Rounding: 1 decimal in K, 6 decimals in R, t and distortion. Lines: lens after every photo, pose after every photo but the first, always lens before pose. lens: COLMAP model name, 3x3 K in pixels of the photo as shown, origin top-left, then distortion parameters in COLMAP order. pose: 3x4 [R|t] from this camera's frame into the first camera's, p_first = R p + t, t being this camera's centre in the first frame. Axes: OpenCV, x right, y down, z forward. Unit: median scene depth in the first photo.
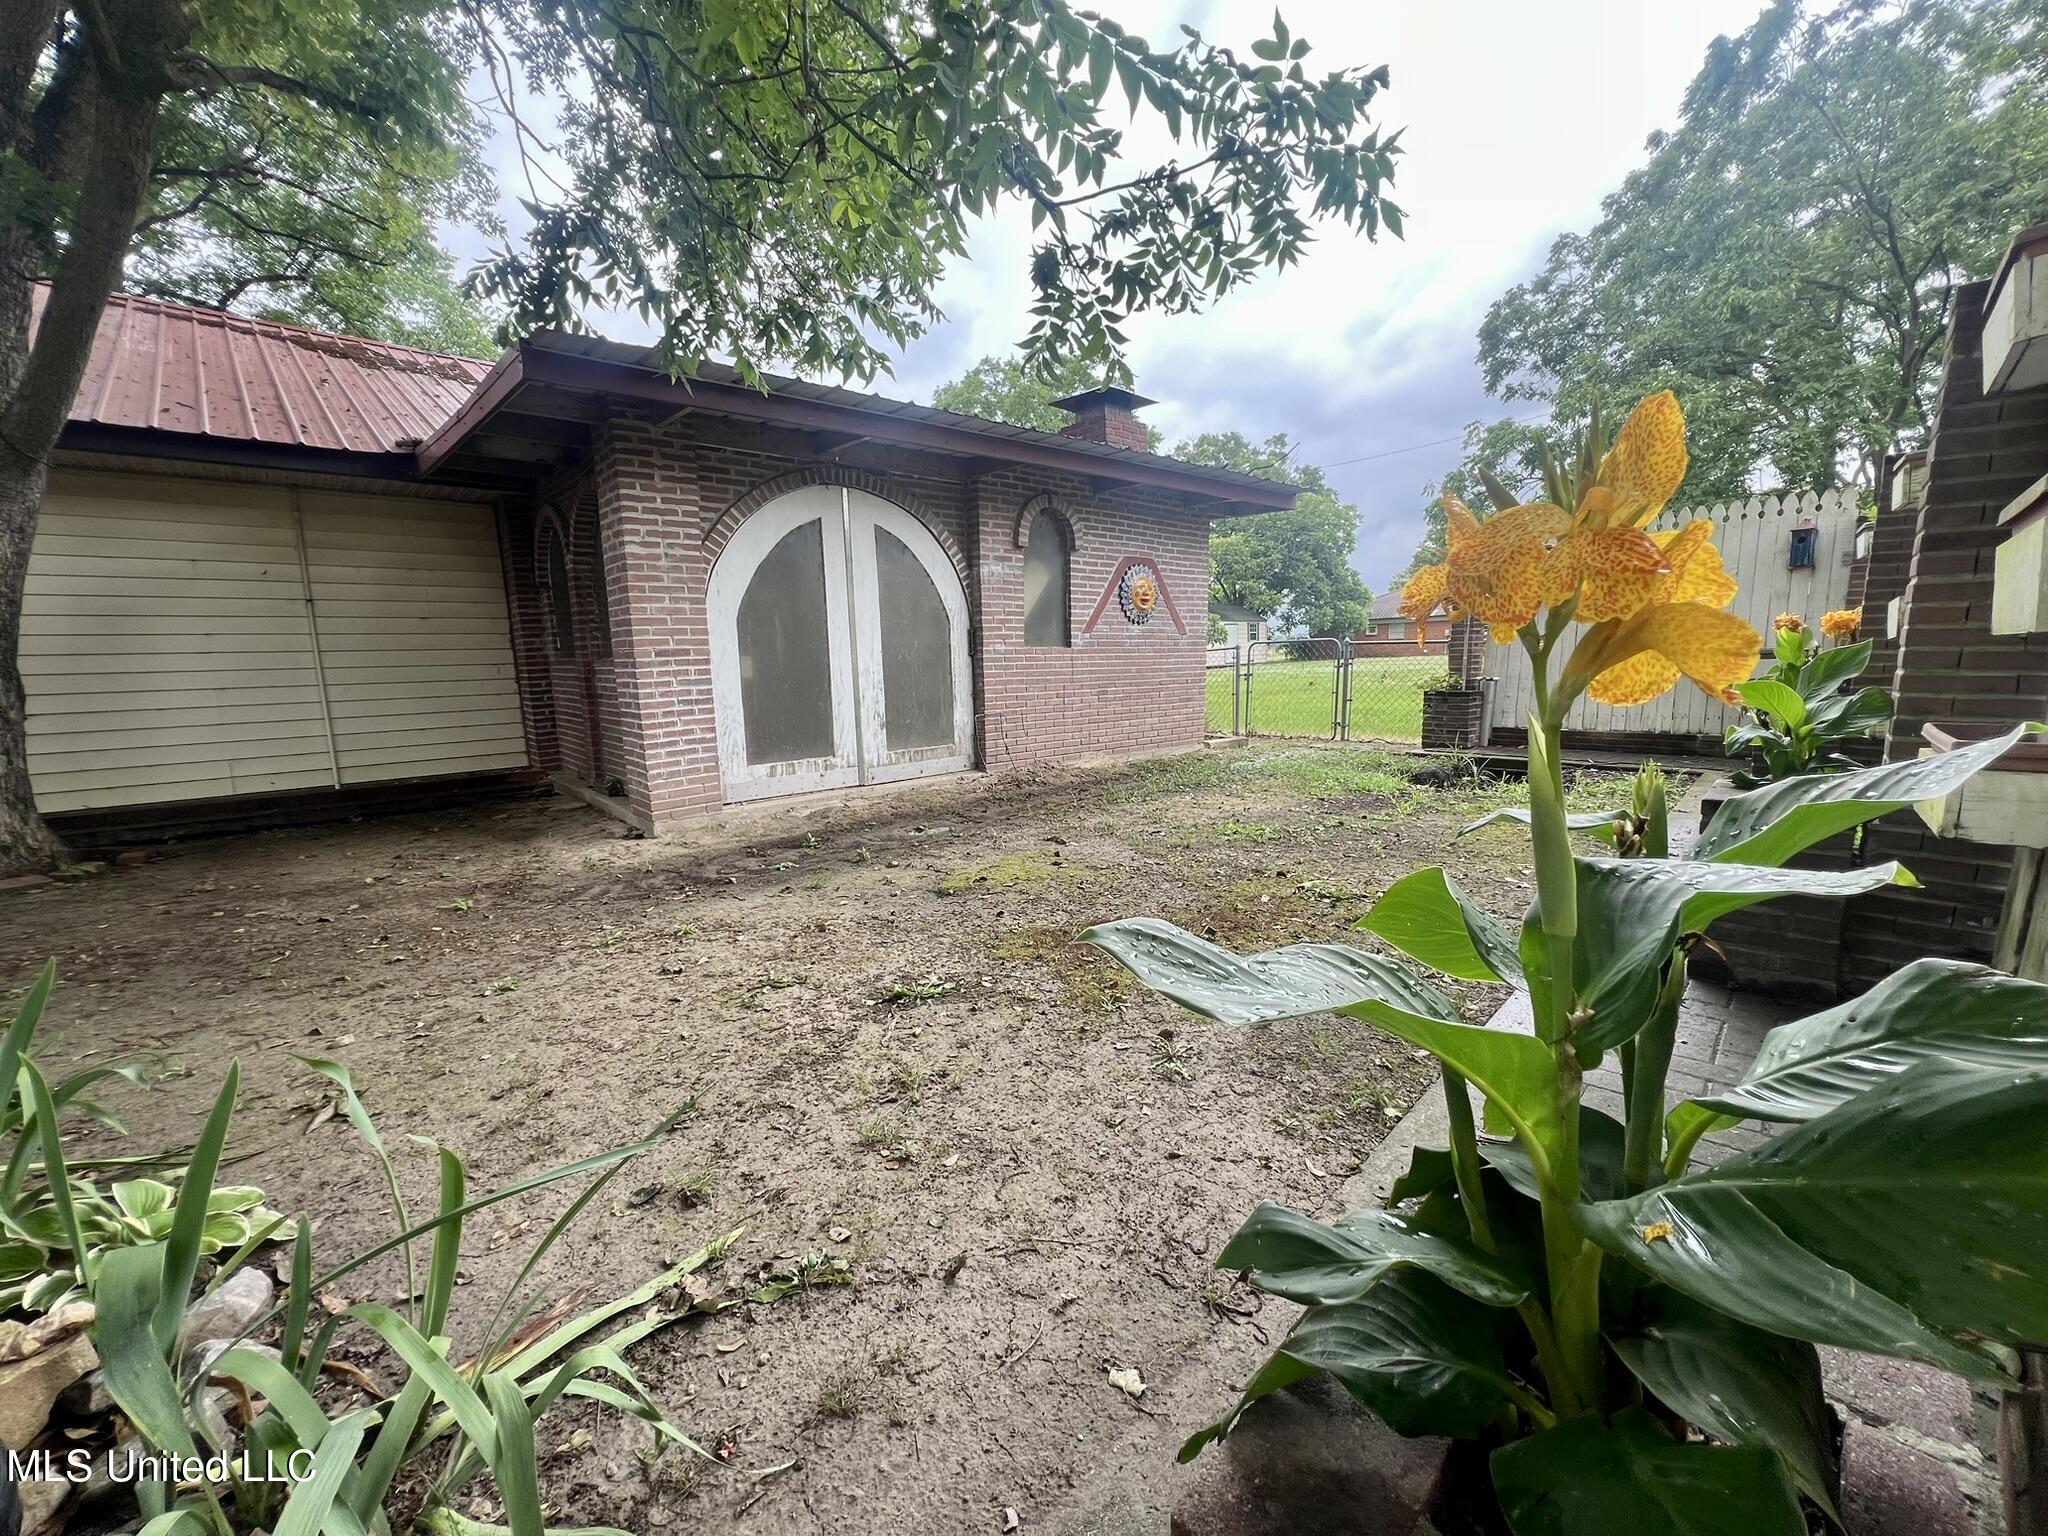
lens RADIAL K [[816.8, 0, 1026.2], [0, 816.8, 769.0], [0, 0, 1]] dist [-0.000707, 0.000328]
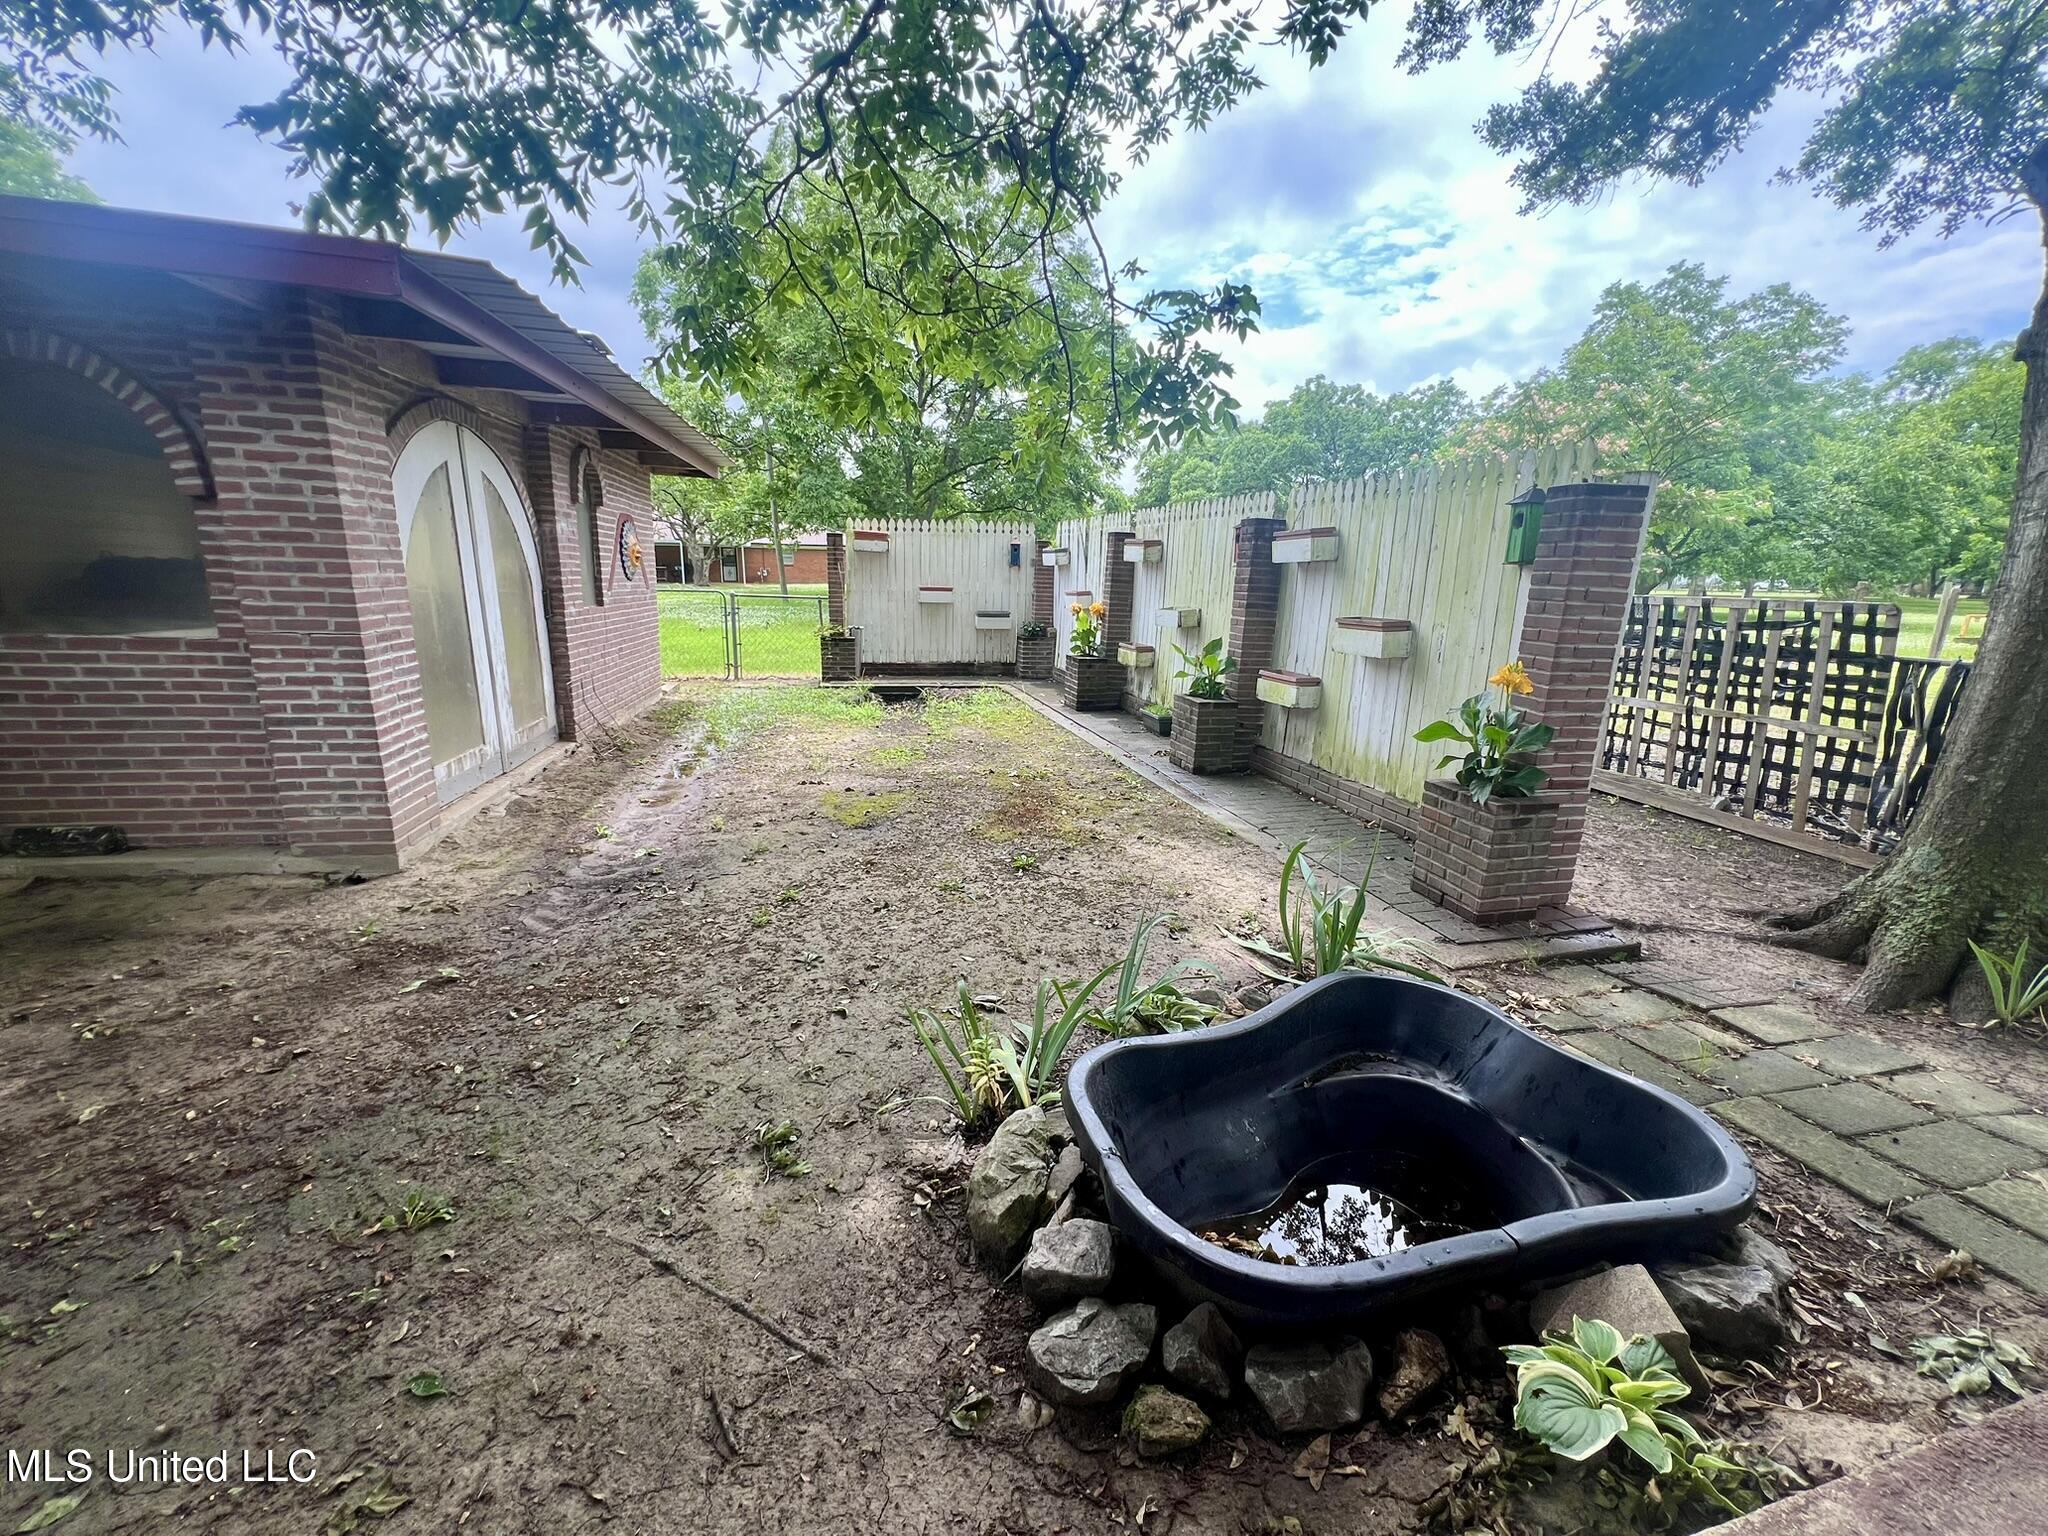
lens RADIAL K [[816.8, 0, 1021.2], [0, 816.8, 772.3], [0, 0, 1]] dist [-0.000707, 0.000328]
pose [[0.519671, -0.164489, 0.838383, -1.046275], [0.078658, 0.986335, 0.144761, -0.103394], [-0.850738, -0.009283, 0.525508, 0.097017]]
